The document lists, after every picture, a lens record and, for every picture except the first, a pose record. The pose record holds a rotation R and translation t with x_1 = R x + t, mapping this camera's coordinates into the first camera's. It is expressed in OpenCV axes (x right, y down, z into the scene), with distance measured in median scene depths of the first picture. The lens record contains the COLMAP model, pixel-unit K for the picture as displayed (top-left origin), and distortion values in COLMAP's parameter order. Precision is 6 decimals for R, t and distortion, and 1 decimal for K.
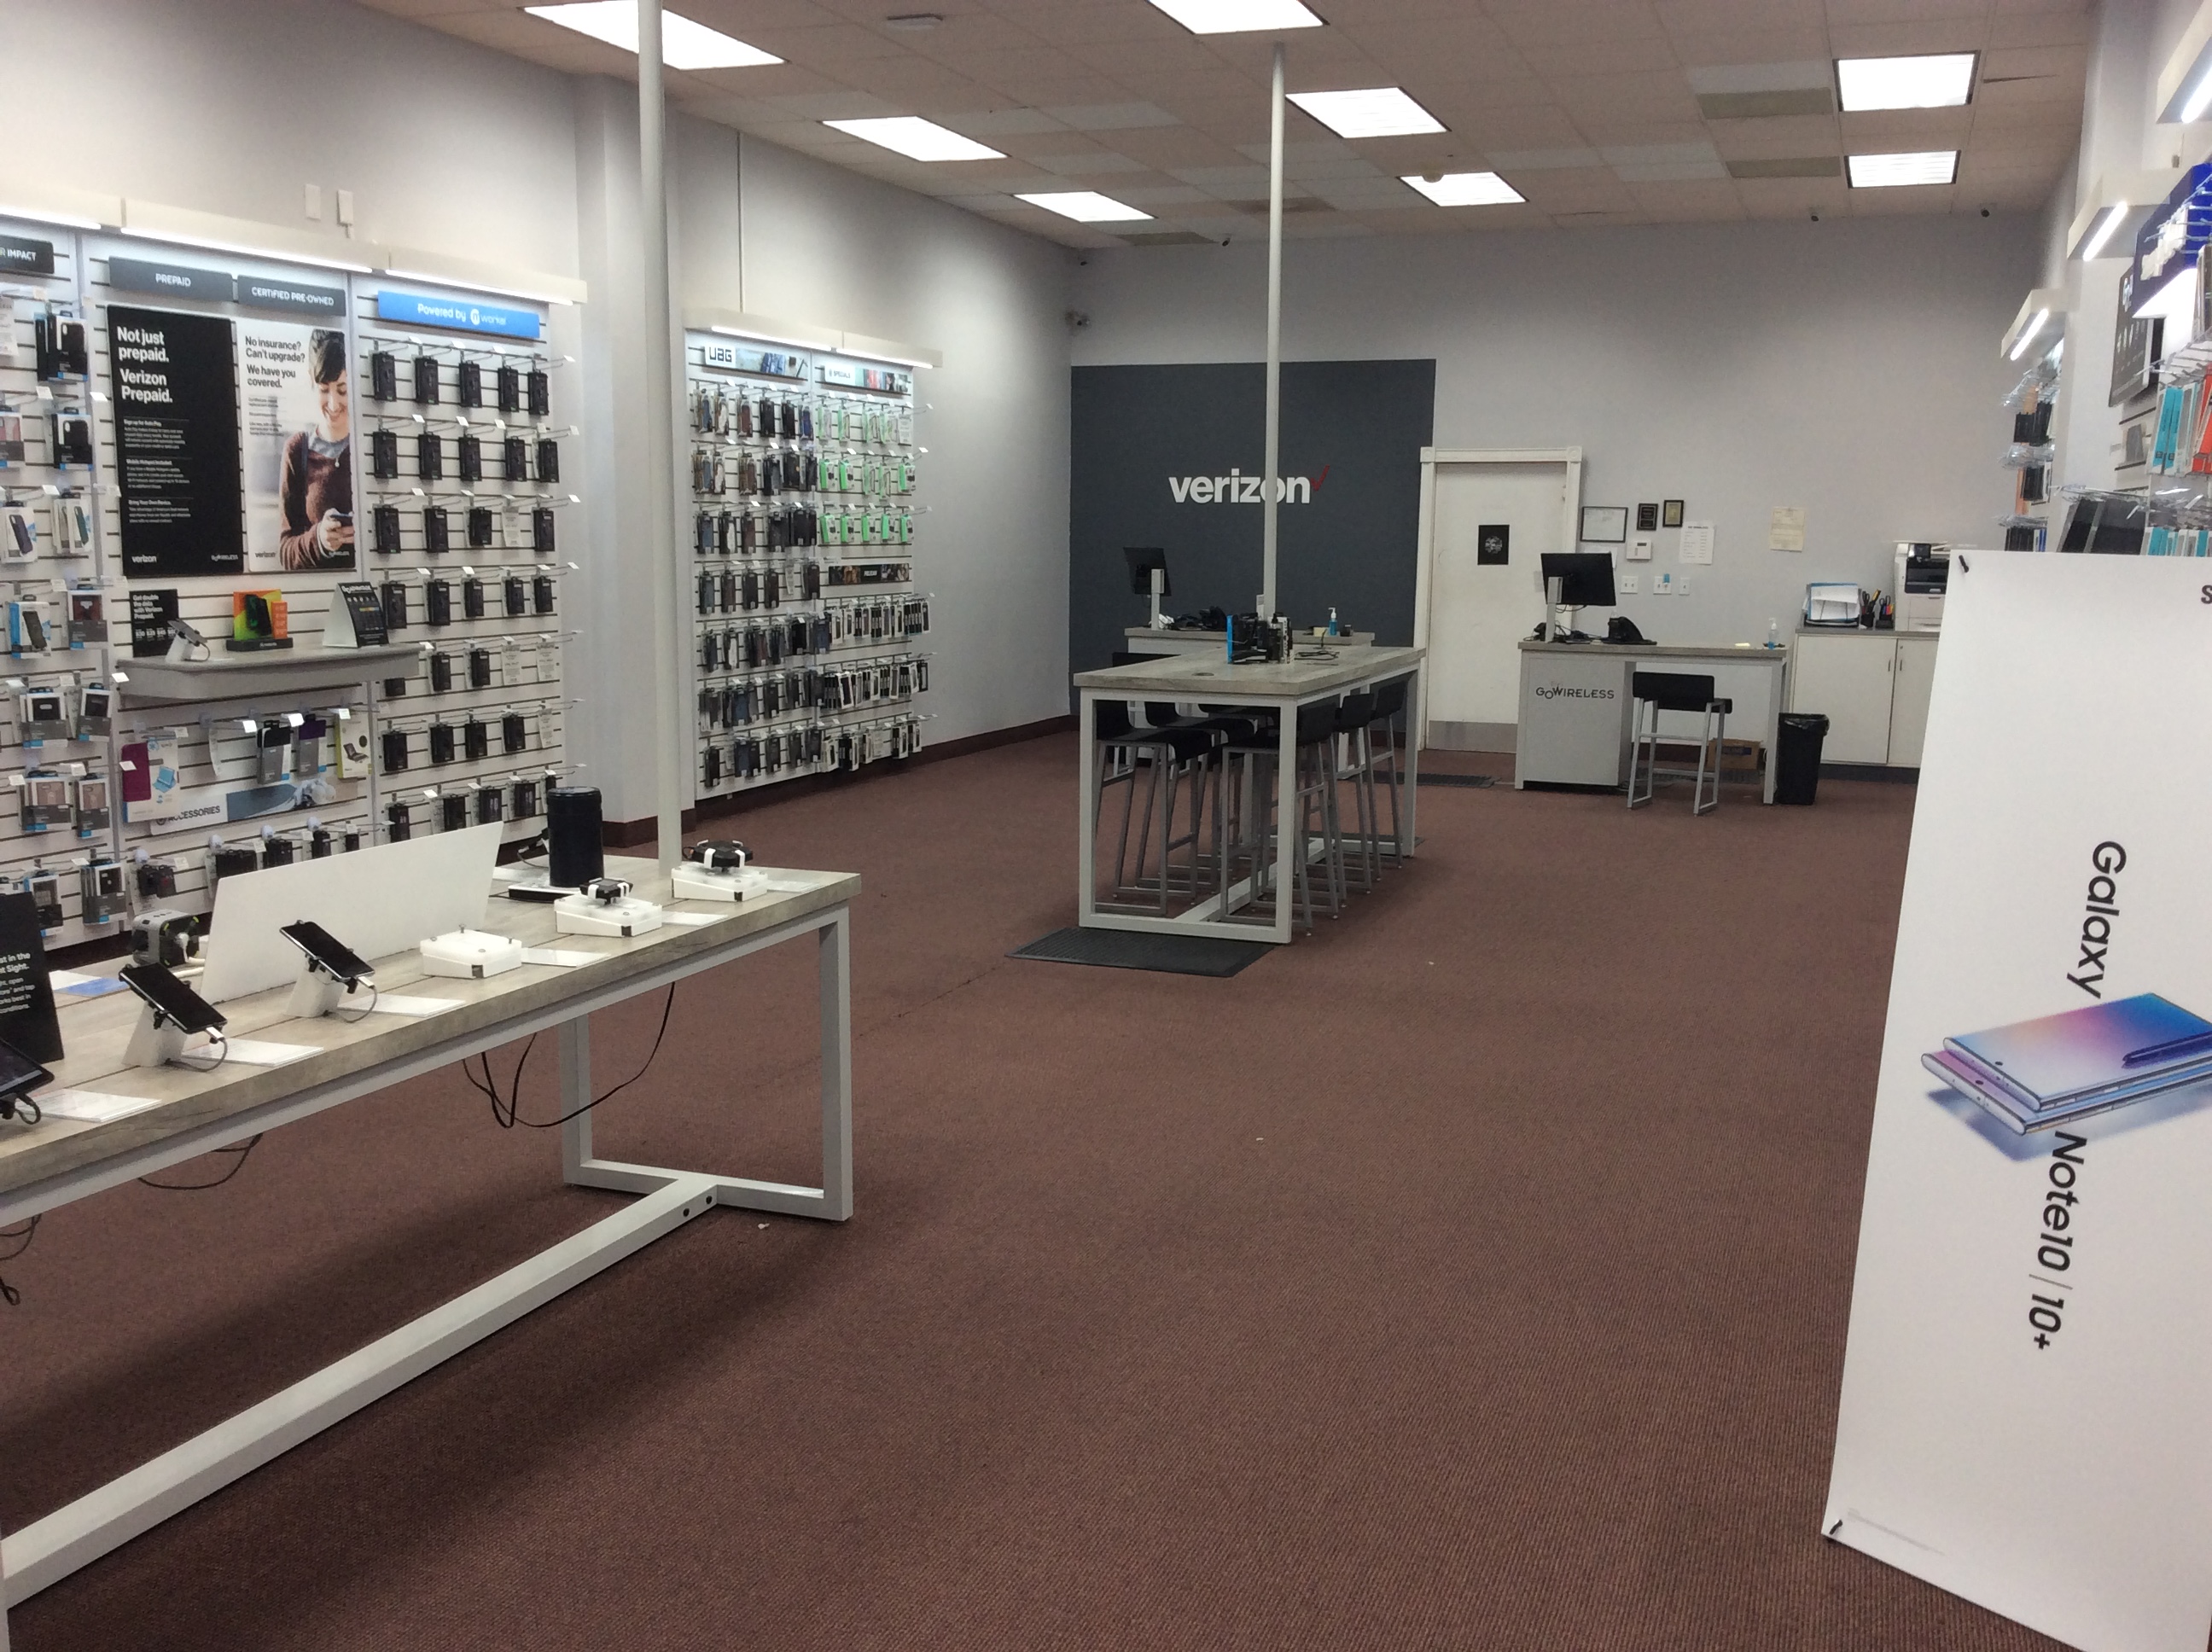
lens RADIAL K [[1999.8, 0, 1107.7], [0, 1999.8, 828.0], [0, 0, 1]] dist [0.021922, -0.029160]
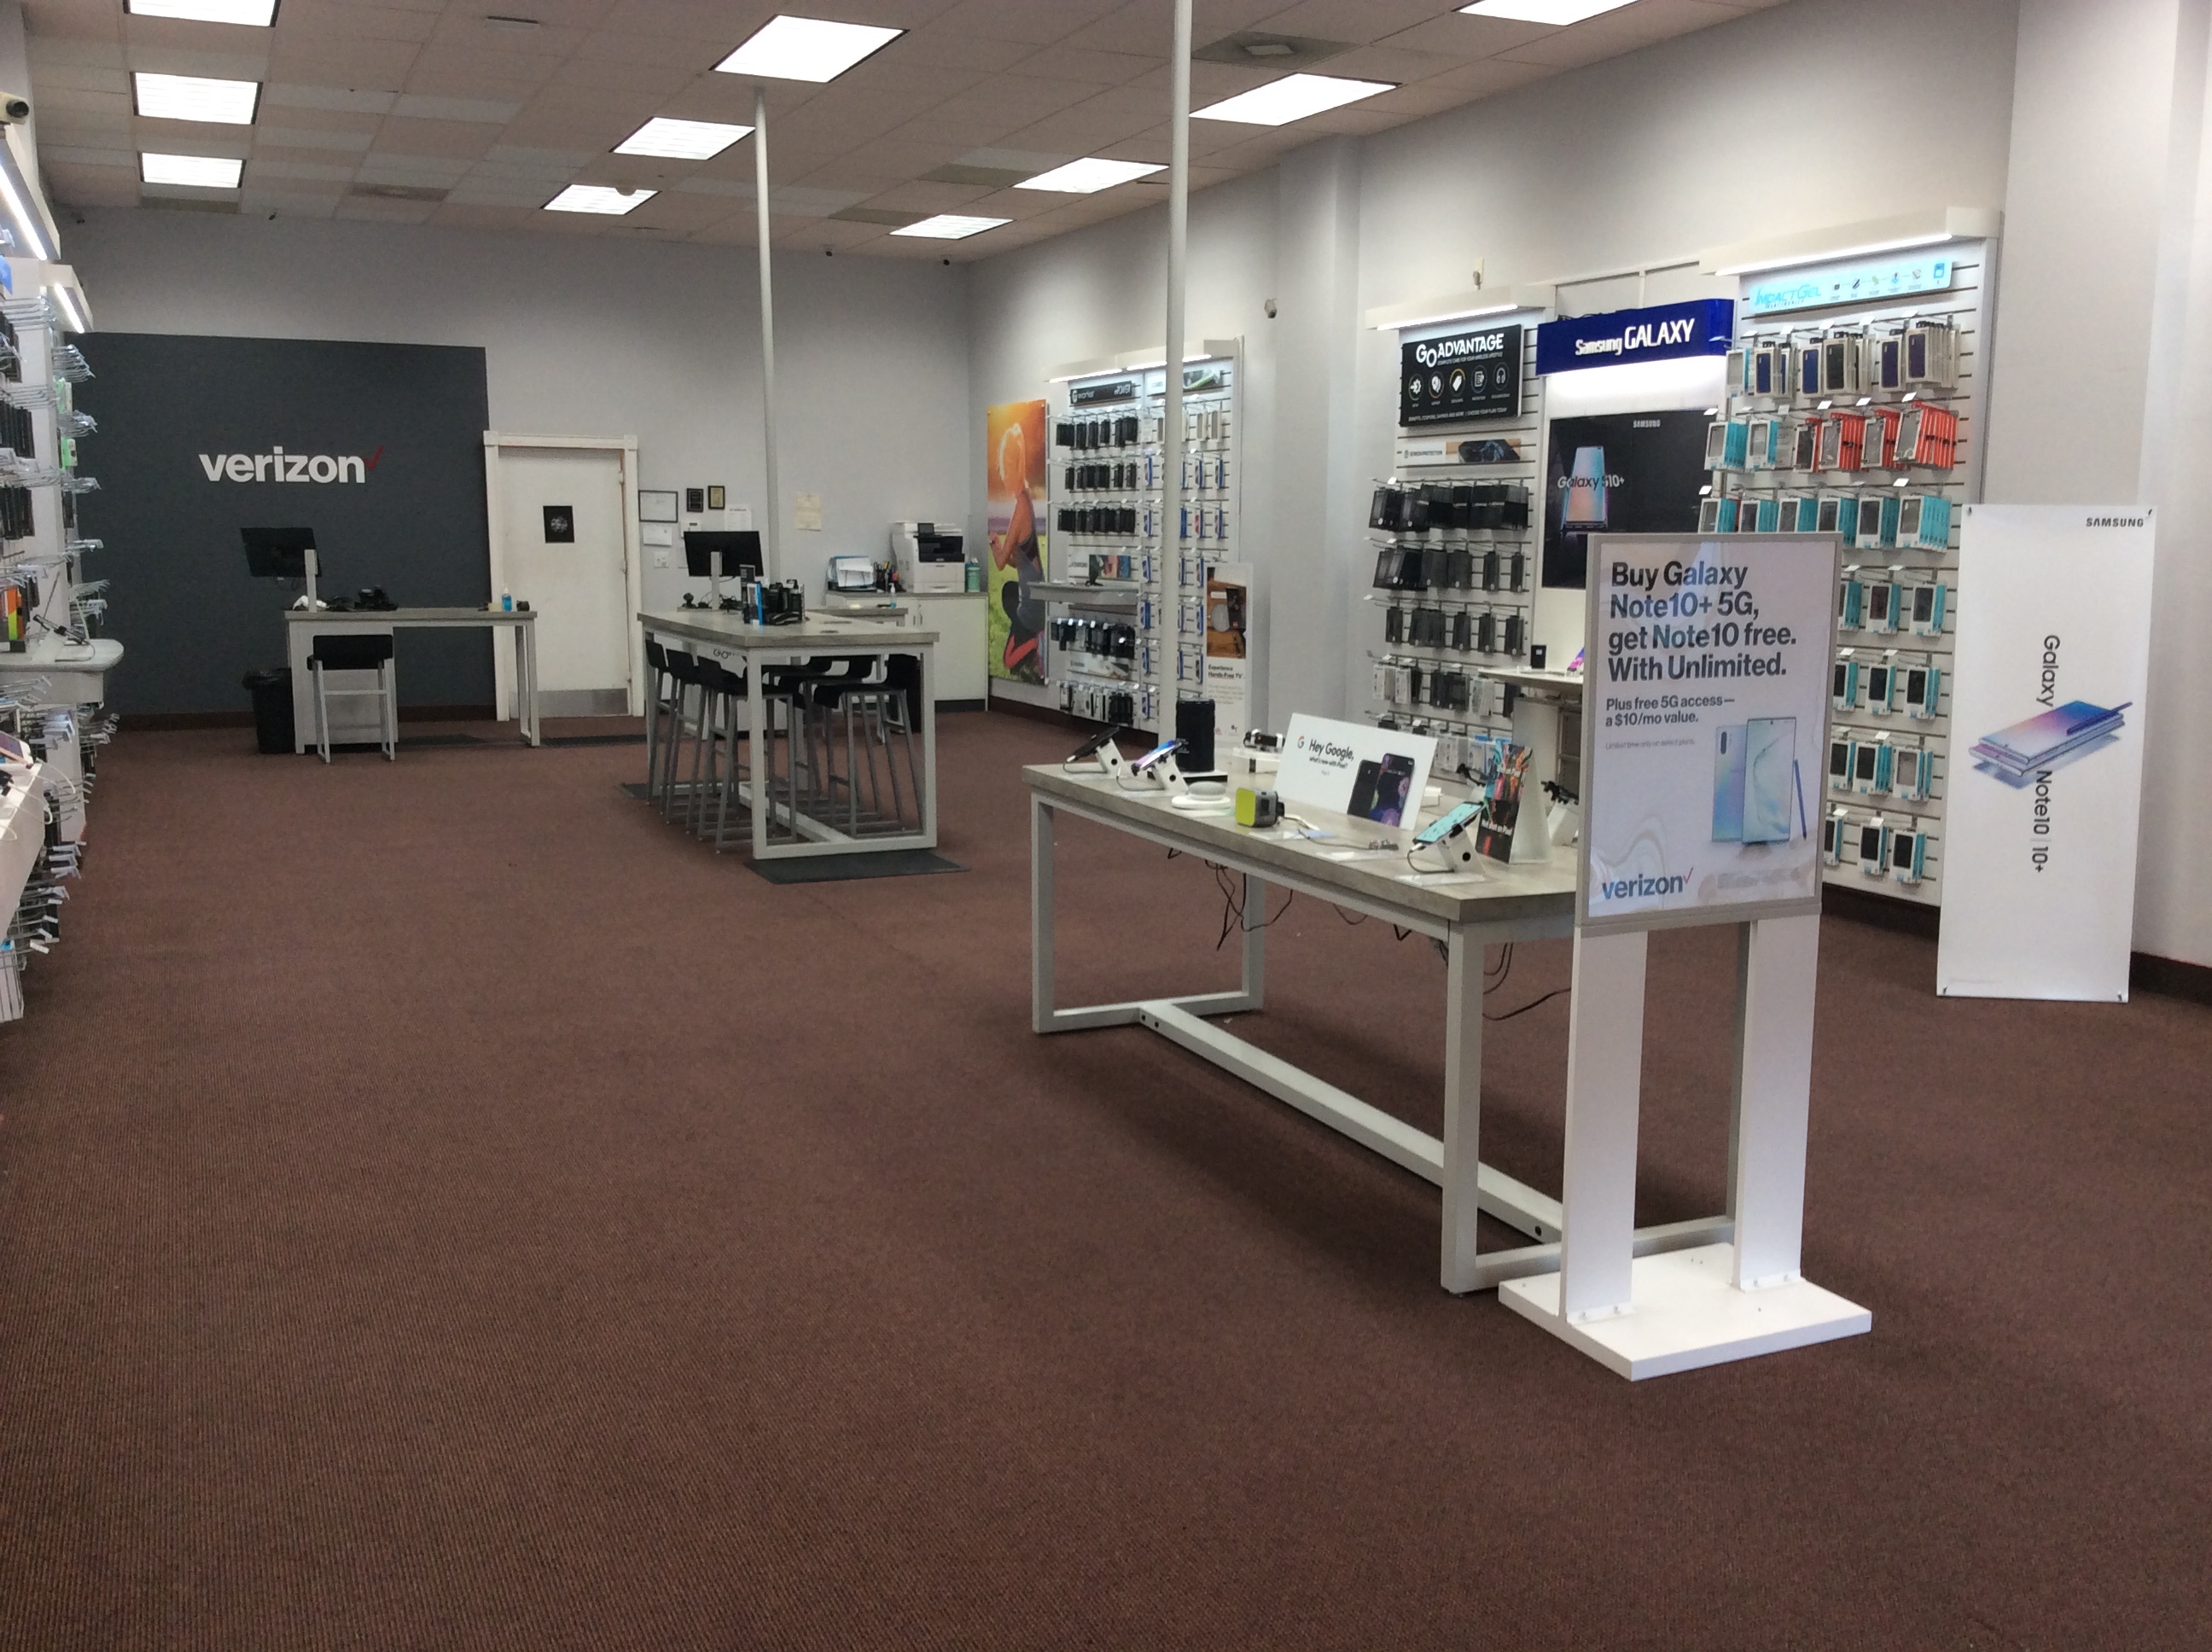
lens RADIAL K [[1999.8, 0, 1114.0], [0, 1999.8, 828.6], [0, 0, 1]] dist [0.021922, -0.029160]
pose [[0.692551, -0.110288, 0.712888, -0.411998], [0.107483, 0.992989, 0.049205, -0.000350], [-0.713316, 0.042547, 0.699550, 0.044971]]
